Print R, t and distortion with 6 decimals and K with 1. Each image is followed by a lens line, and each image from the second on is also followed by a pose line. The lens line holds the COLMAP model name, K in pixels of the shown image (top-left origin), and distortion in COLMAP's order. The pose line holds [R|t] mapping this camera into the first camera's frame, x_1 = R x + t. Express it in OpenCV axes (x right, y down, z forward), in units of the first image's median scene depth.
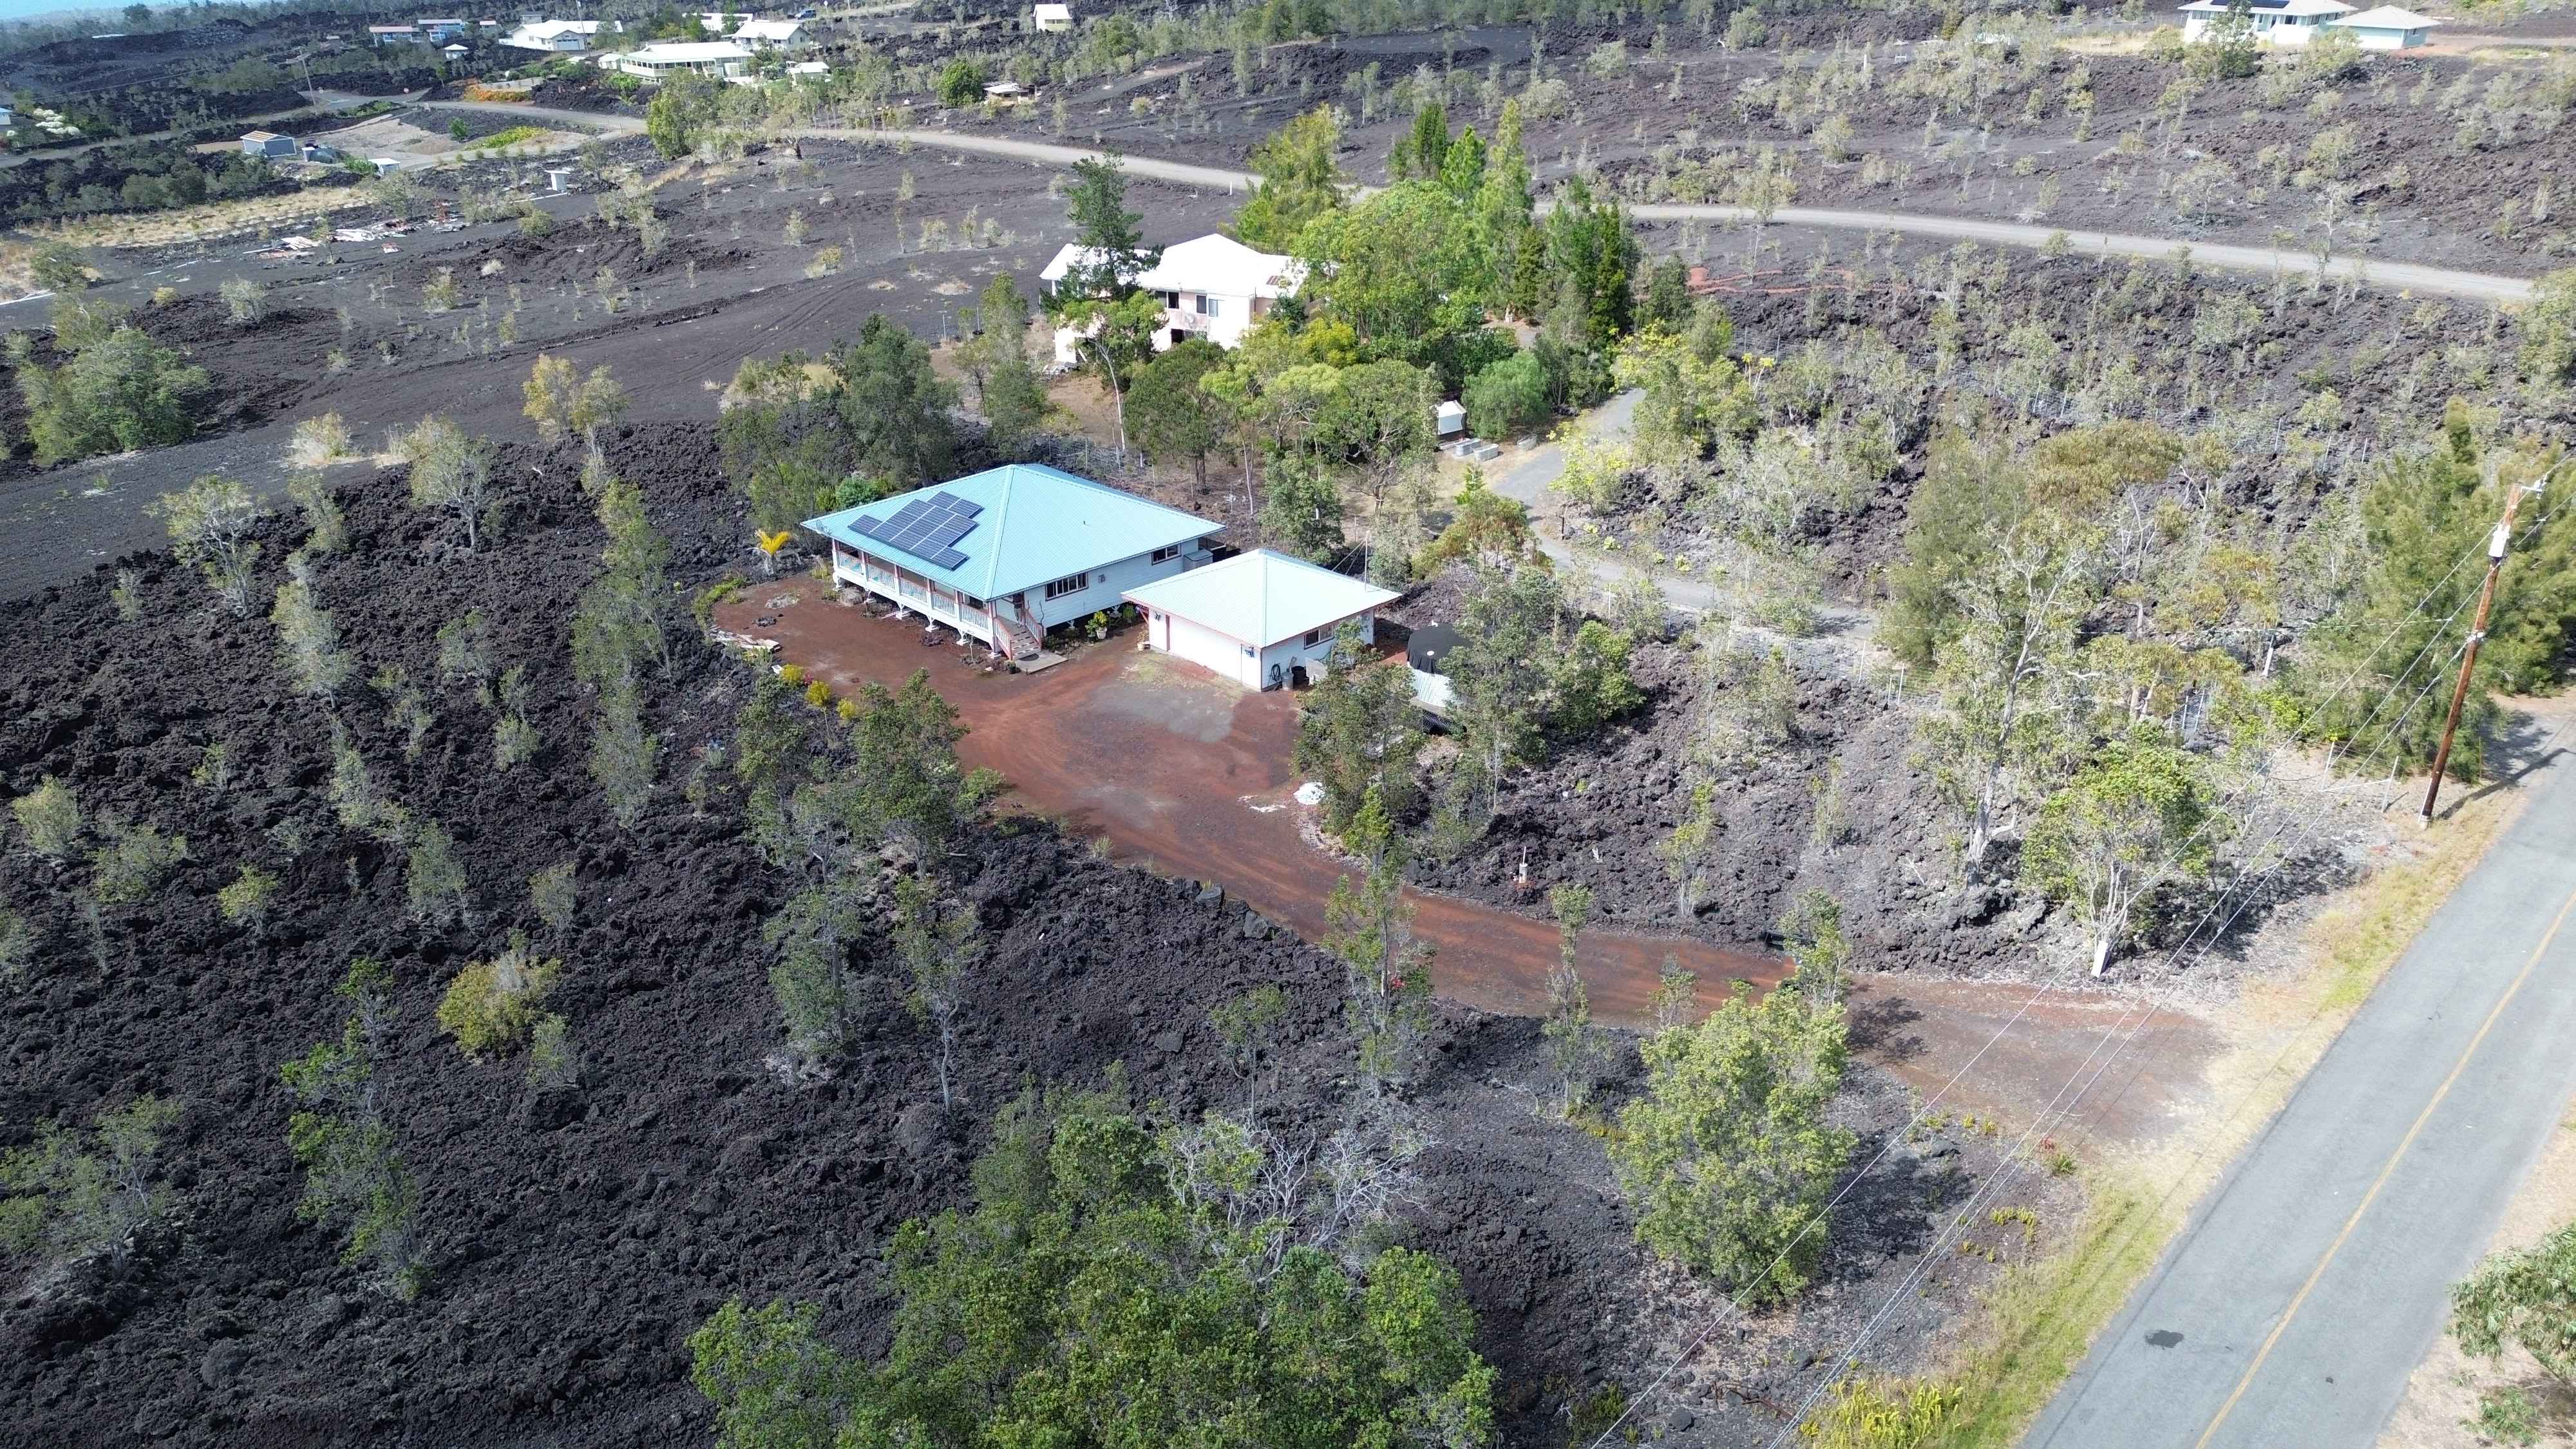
lens RADIAL K [[1859.7, 0, 1283.3], [0, 1859.7, 770.4], [0, 0, 1]] dist [0.055264, -0.004995]
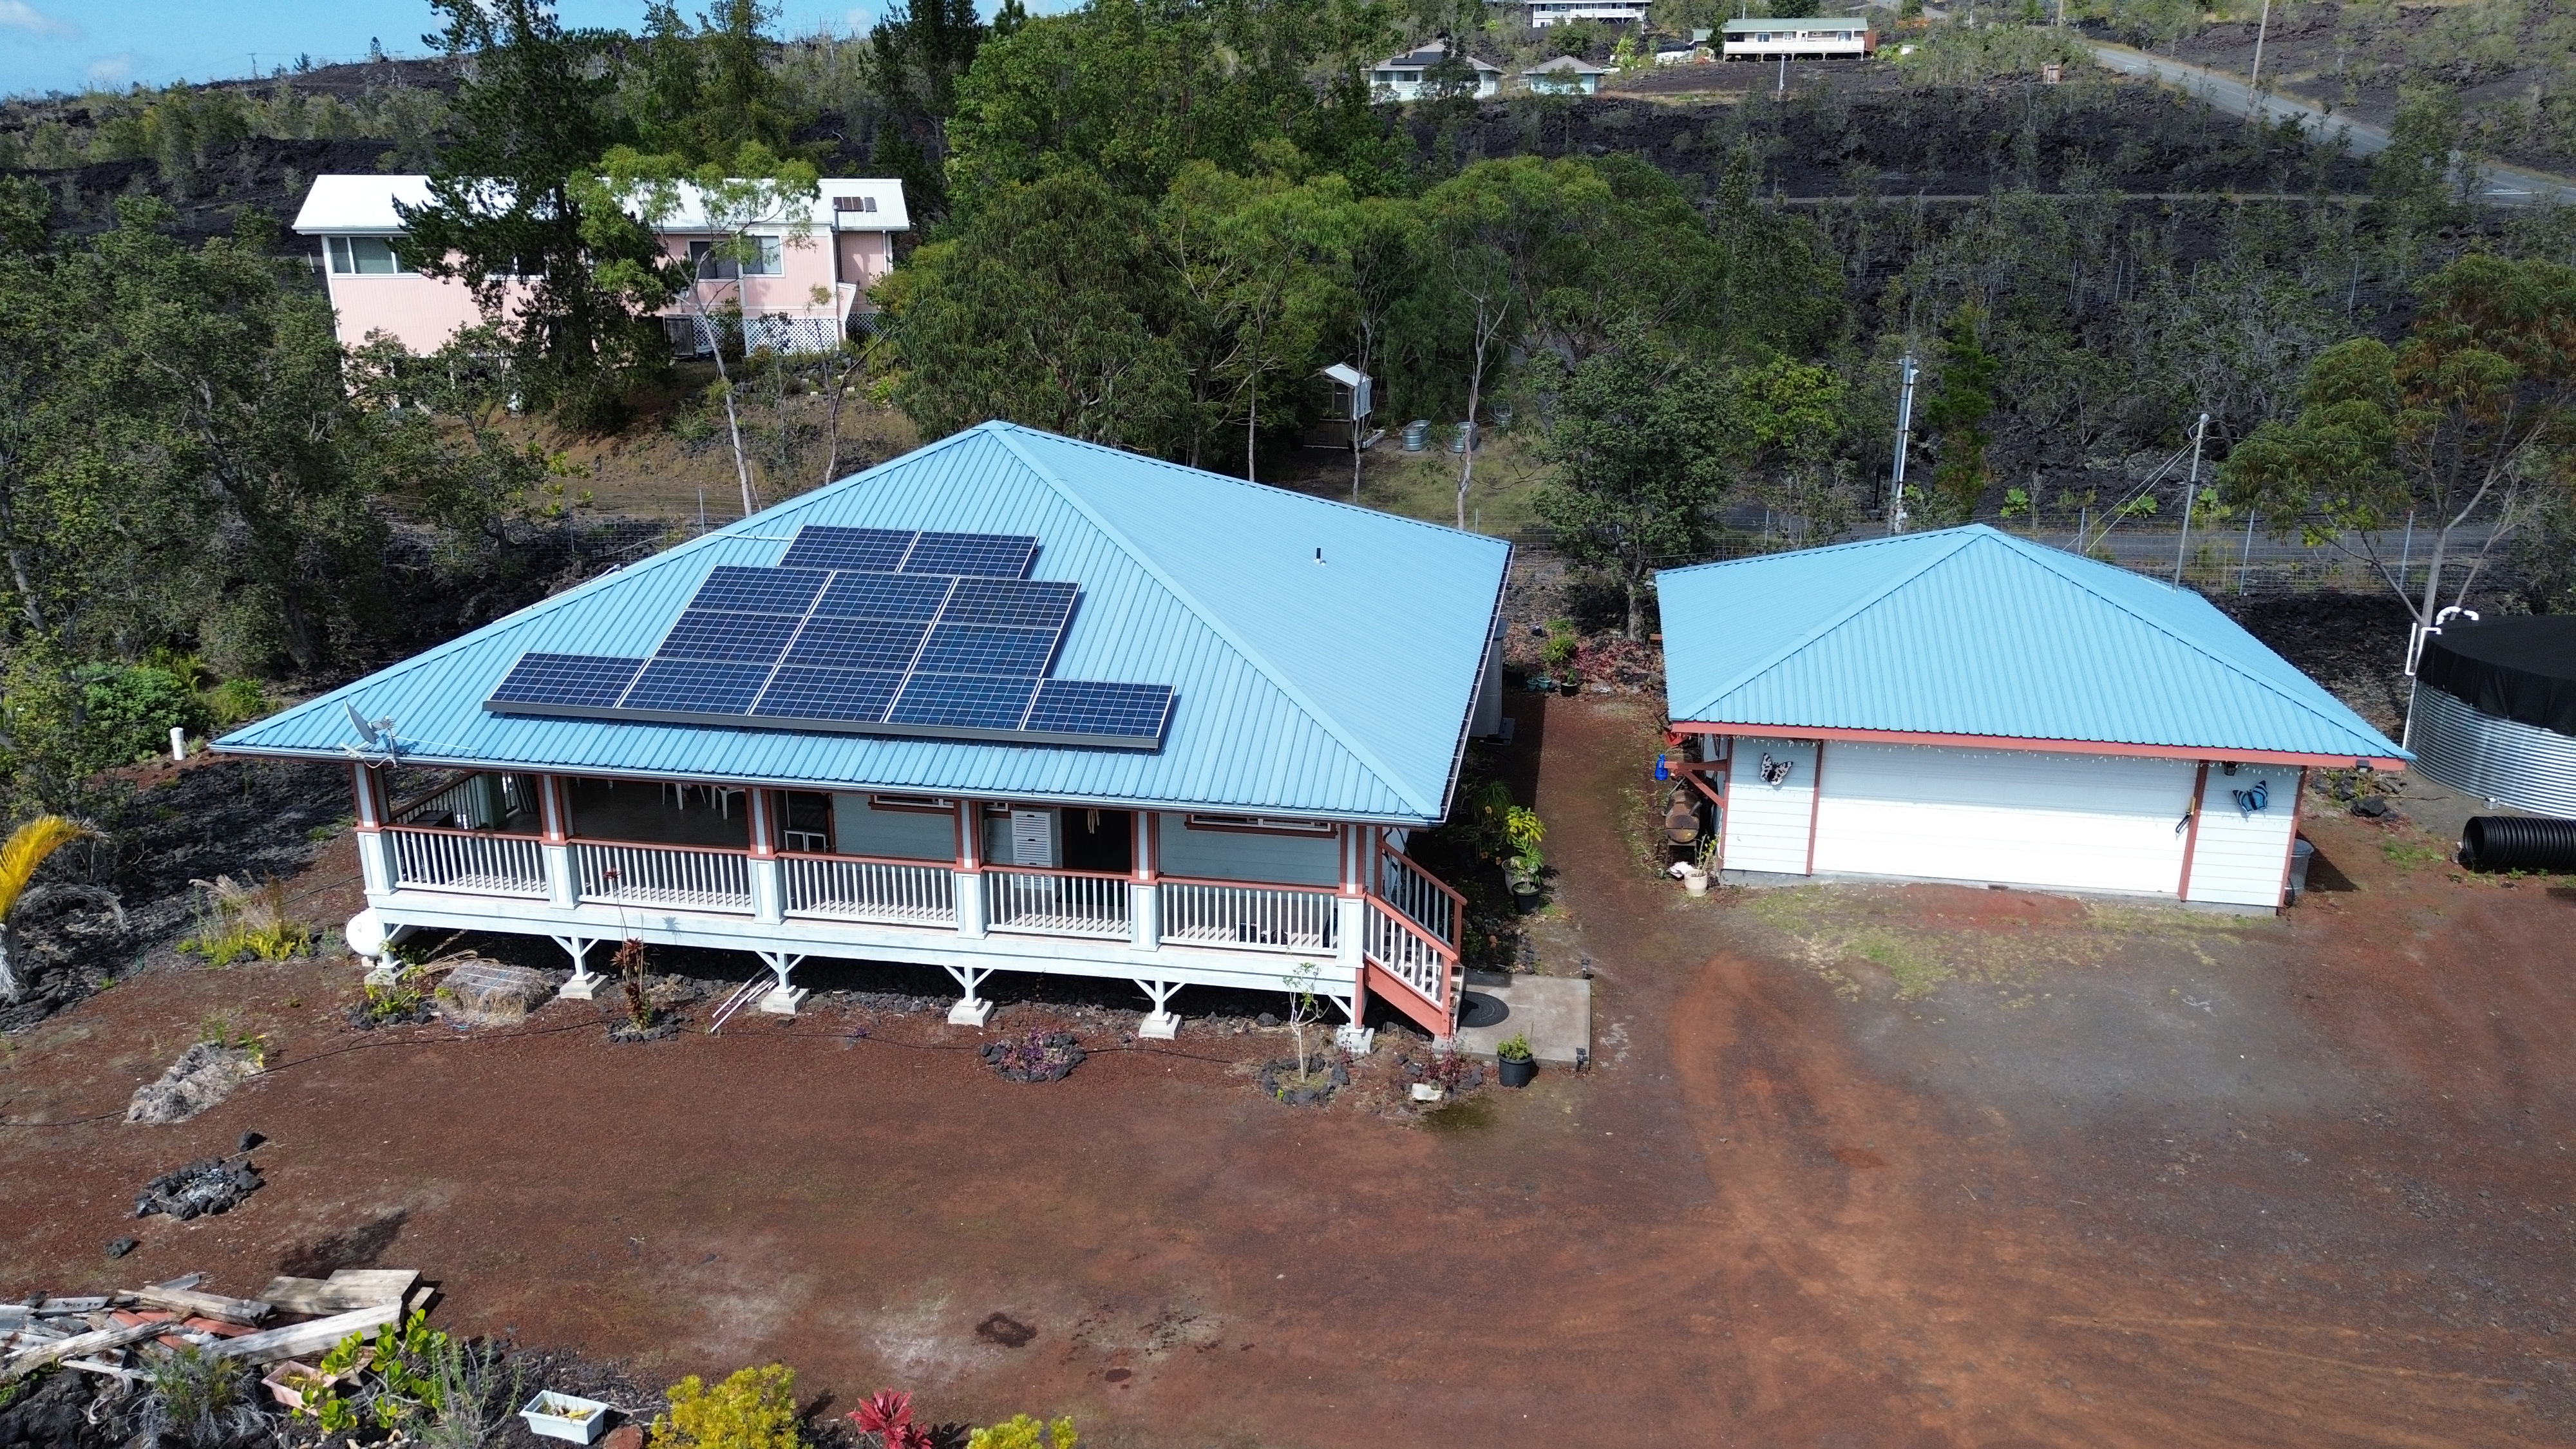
lens RADIAL K [[1859.7, 0, 1283.3], [0, 1859.7, 770.4], [0, 0, 1]] dist [0.055264, -0.004995]
pose [[0.814125, -0.191289, 0.548278, -0.296341], [0.252715, 0.966796, -0.037944, -0.089759], [-0.522815, 0.169450, 0.835435, 0.771479]]
